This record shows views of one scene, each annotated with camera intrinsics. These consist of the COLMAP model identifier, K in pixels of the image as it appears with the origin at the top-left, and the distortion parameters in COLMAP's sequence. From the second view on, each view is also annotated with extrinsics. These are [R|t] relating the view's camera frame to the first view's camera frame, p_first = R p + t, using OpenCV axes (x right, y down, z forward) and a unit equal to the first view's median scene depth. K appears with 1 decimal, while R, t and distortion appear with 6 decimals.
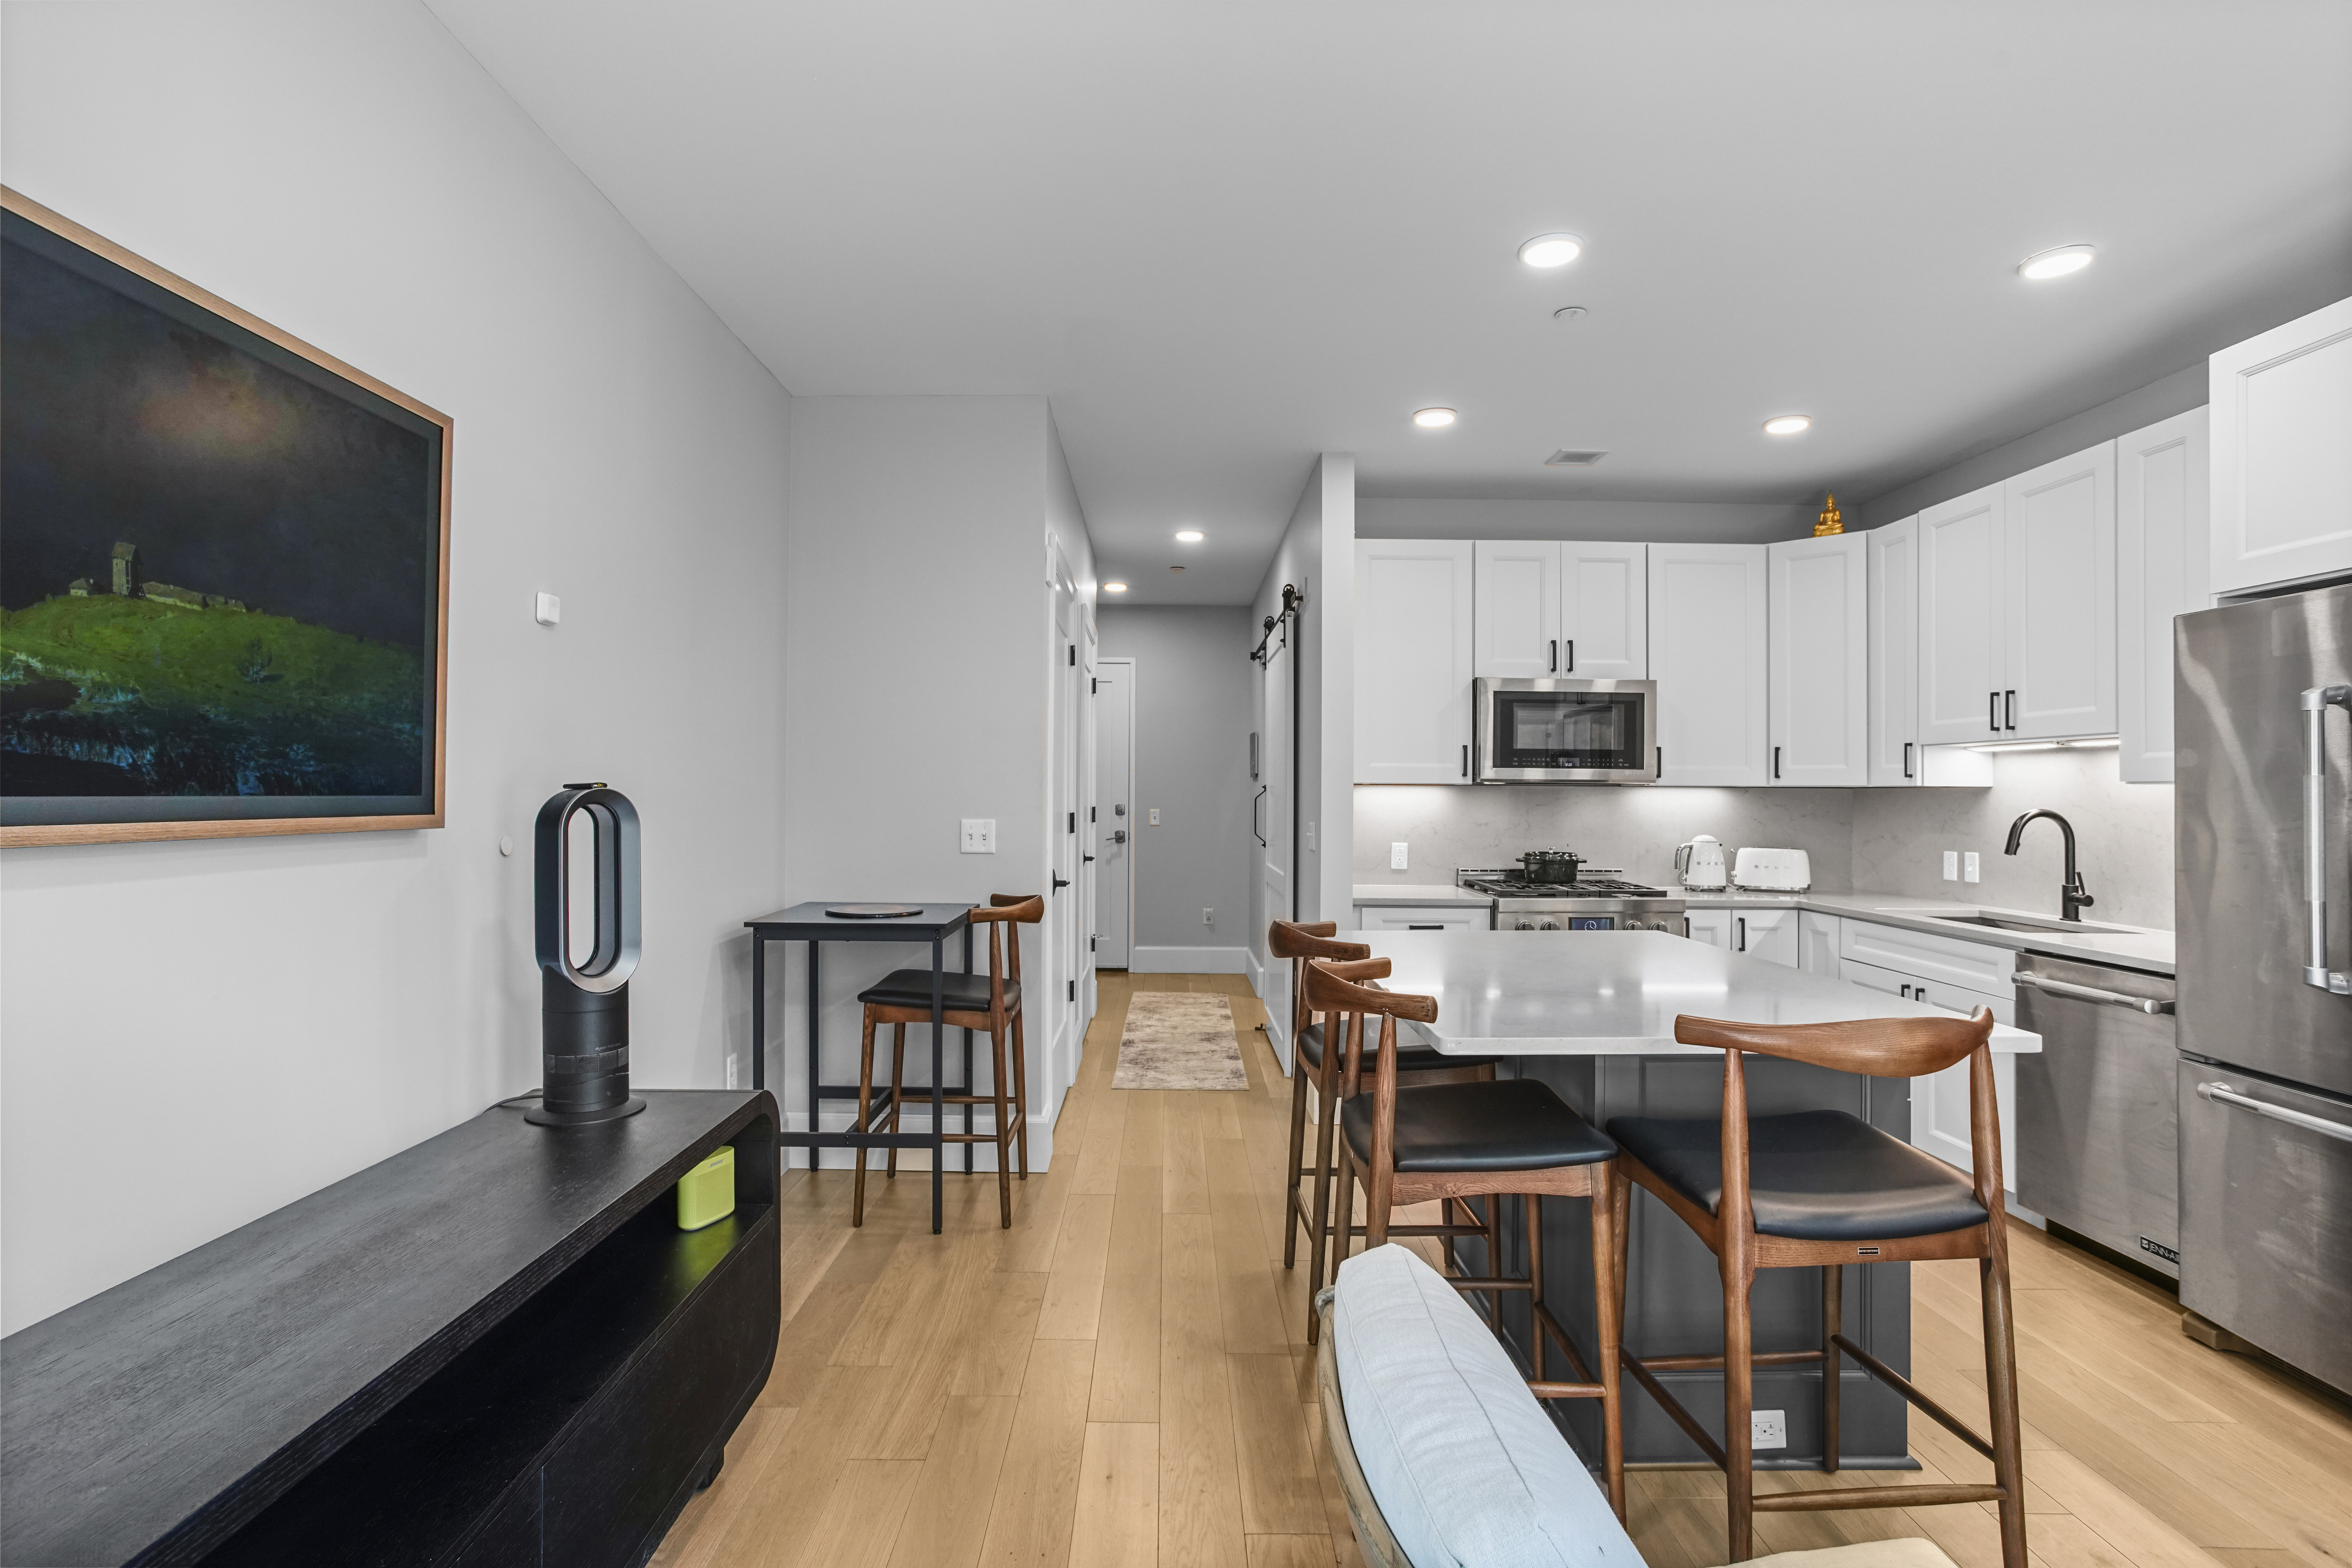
lens RADIAL K [[1136.1, 0, 1175.8], [0, 1136.1, 779.9], [0, 0, 1]] dist [-0.050466, 0.031367]
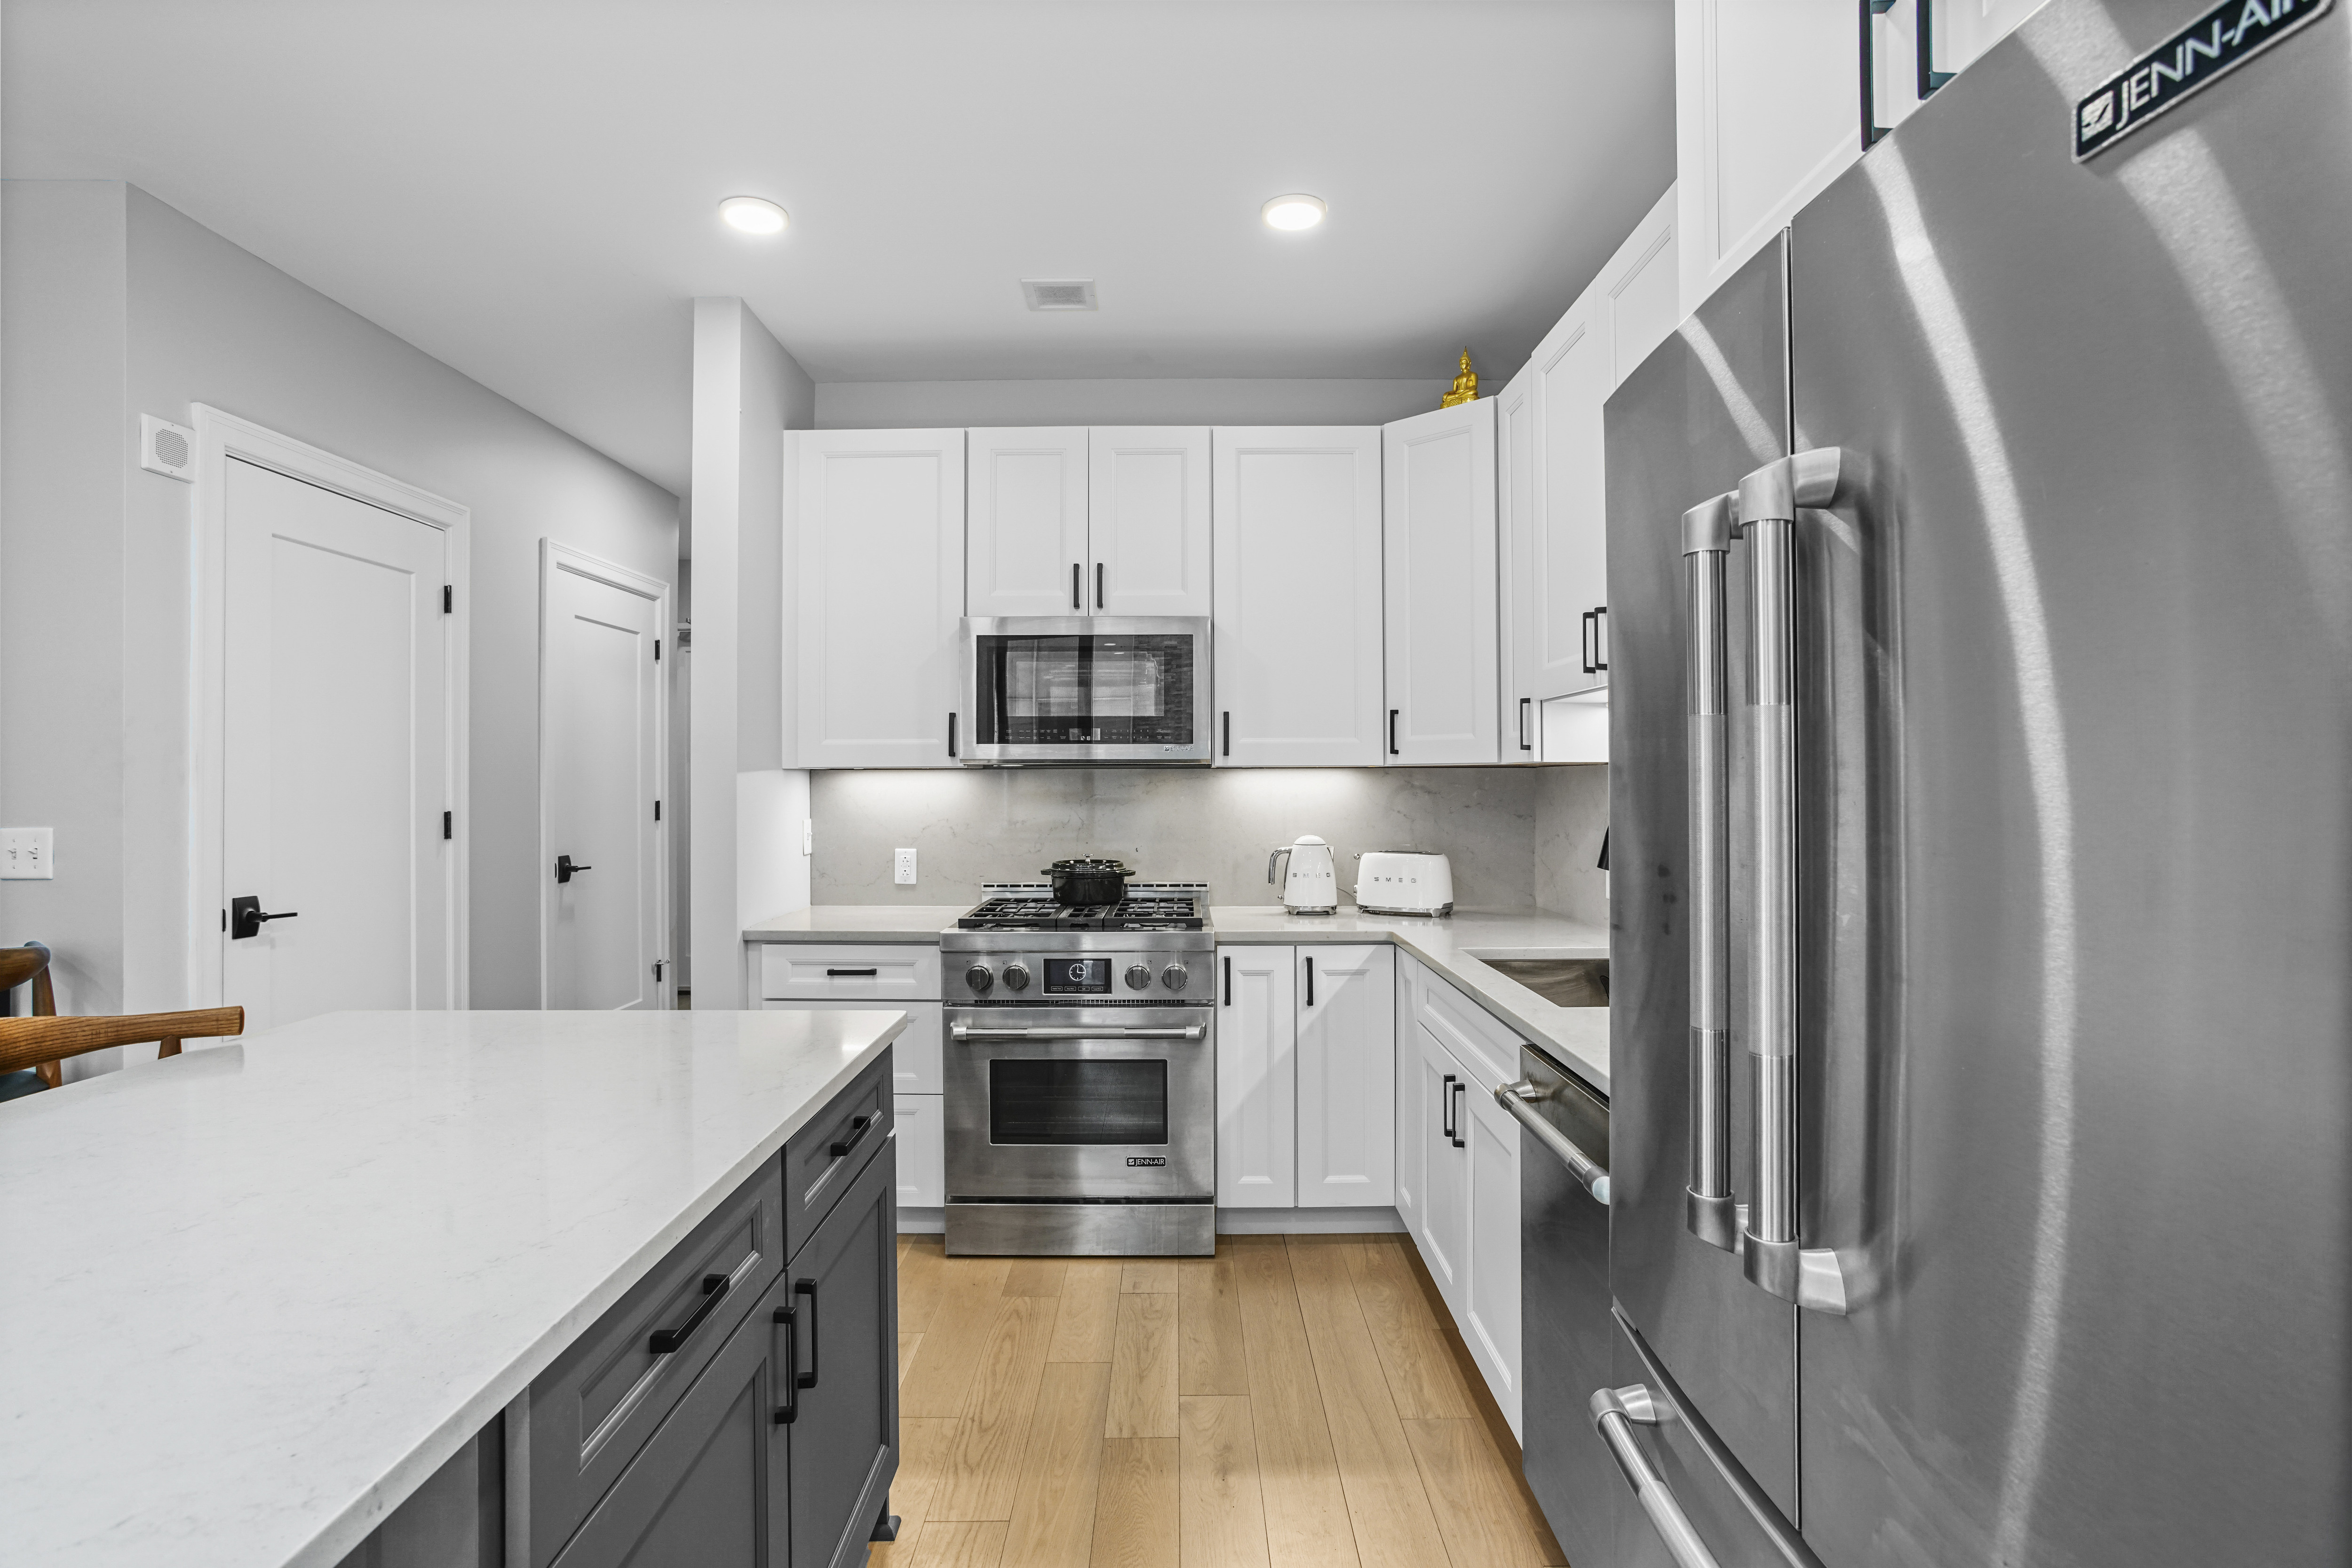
lens RADIAL K [[1136.3, 0, 1171.8], [0, 1136.3, 771.1], [0, 0, 1]] dist [-0.055291, 0.035007]
pose [[0.999897, -0.010855, -0.009345, 0.414945], [0.010877, 0.999938, 0.002307, 0.005990], [0.009319, -0.002409, 0.999954, 0.295604]]
